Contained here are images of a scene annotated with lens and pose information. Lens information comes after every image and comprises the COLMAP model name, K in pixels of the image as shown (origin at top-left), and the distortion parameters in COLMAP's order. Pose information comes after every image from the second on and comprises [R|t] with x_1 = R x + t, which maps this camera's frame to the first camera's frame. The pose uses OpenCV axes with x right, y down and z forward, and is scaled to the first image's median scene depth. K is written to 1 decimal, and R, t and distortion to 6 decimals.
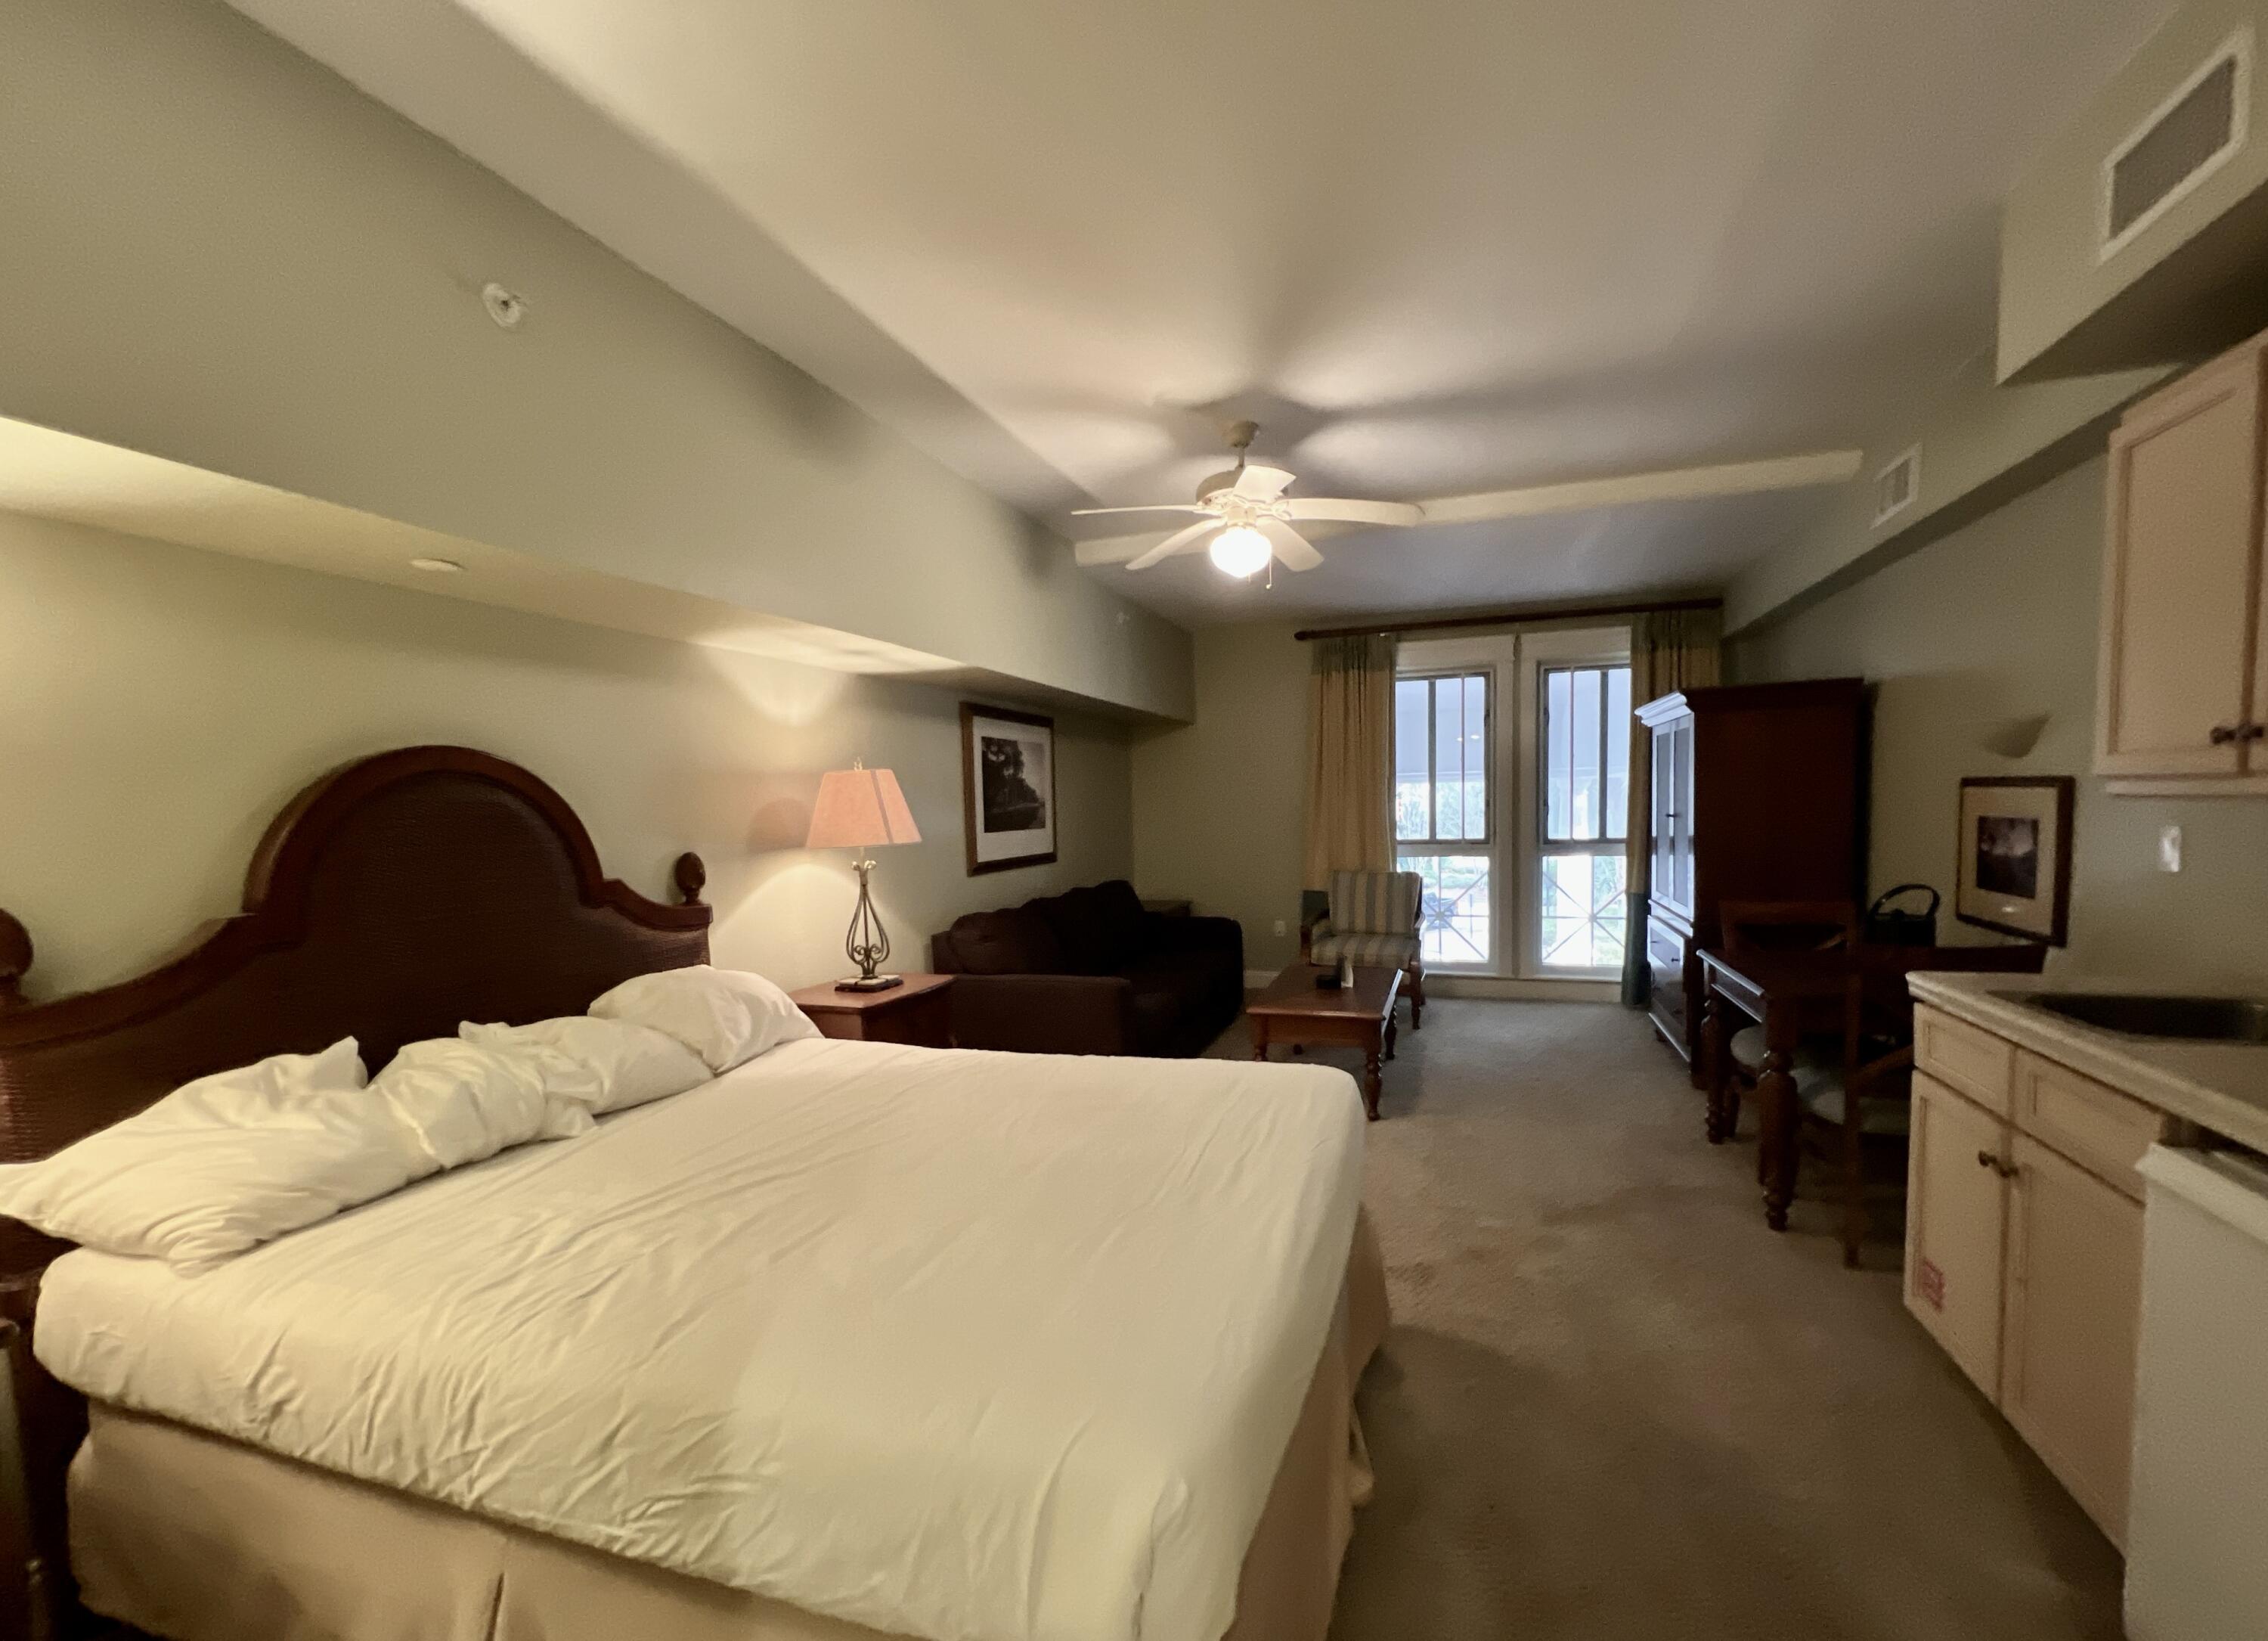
lens RADIAL K [[925.6, 0, 1172.7], [0, 925.6, 864.2], [0, 0, 1]] dist [-0.001115, 0.000516]
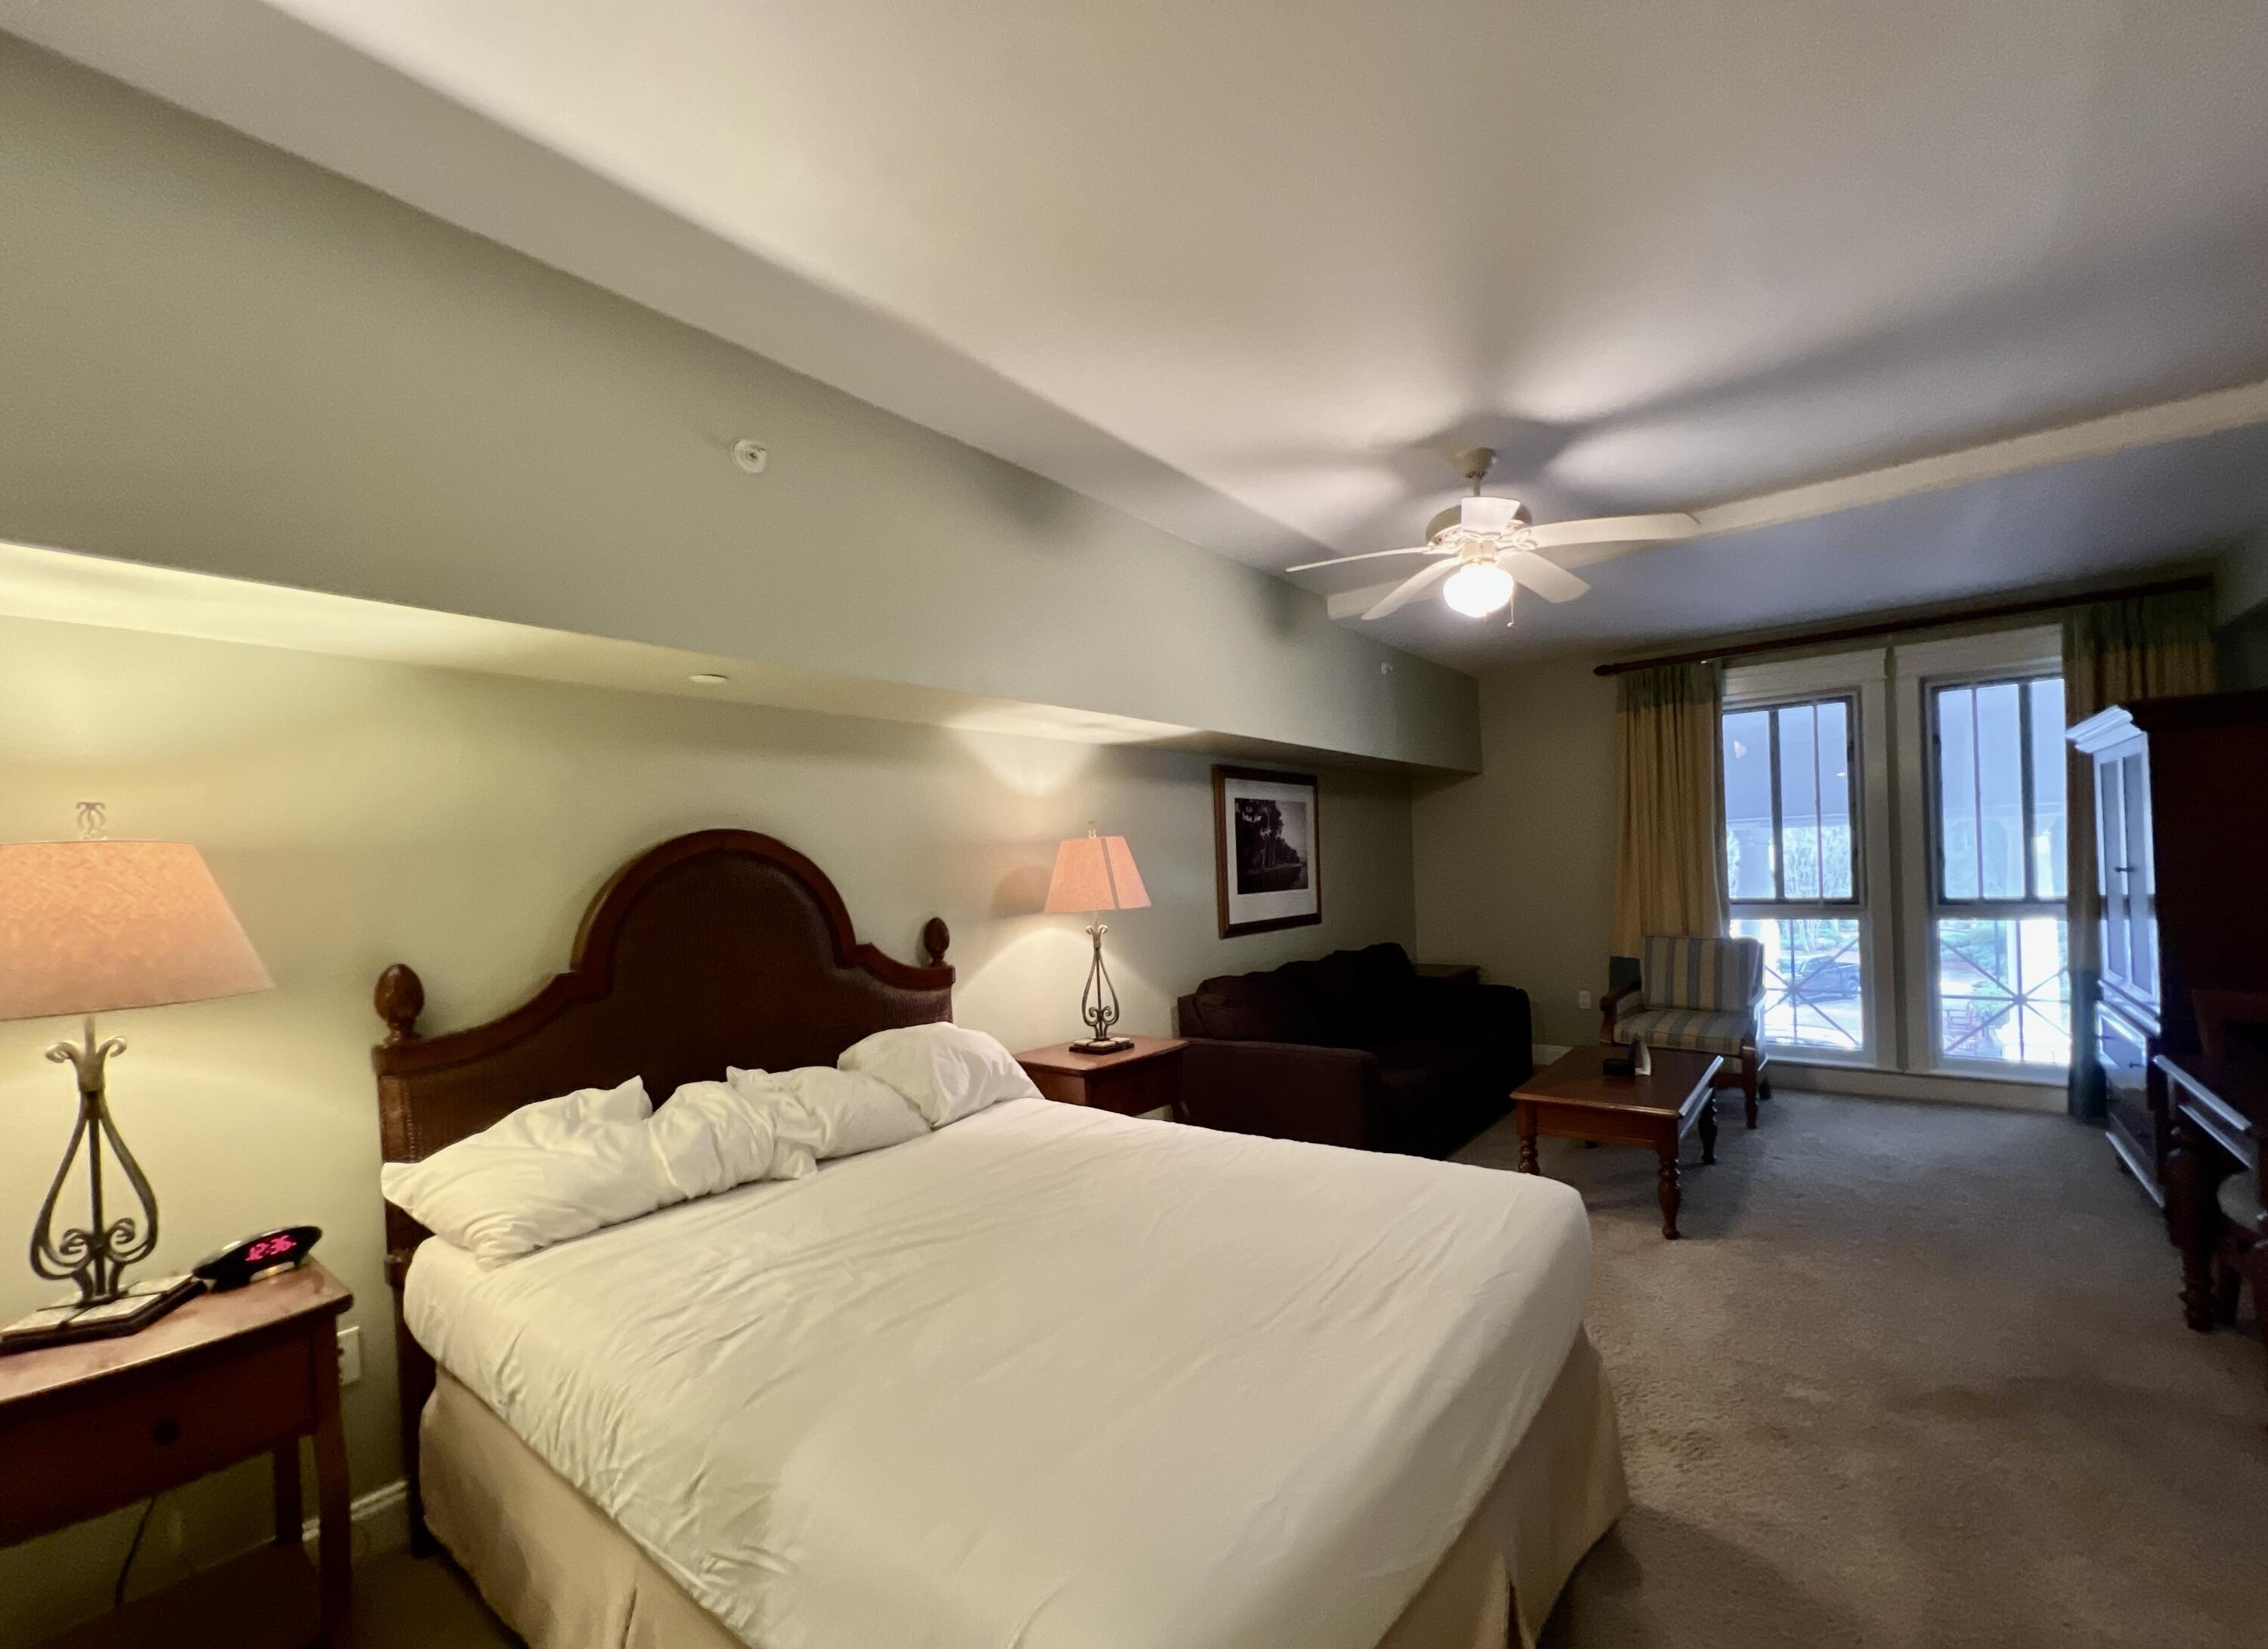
lens RADIAL K [[935.2, 0, 1179.8], [0, 935.2, 869.8], [0, 0, 1]] dist [-0.000023, 0.000087]
pose [[0.943505, -0.010554, -0.331189, 0.101180], [-0.006584, 0.998698, -0.050582, -0.013398], [0.331292, 0.049905, 0.942208, 0.047962]]
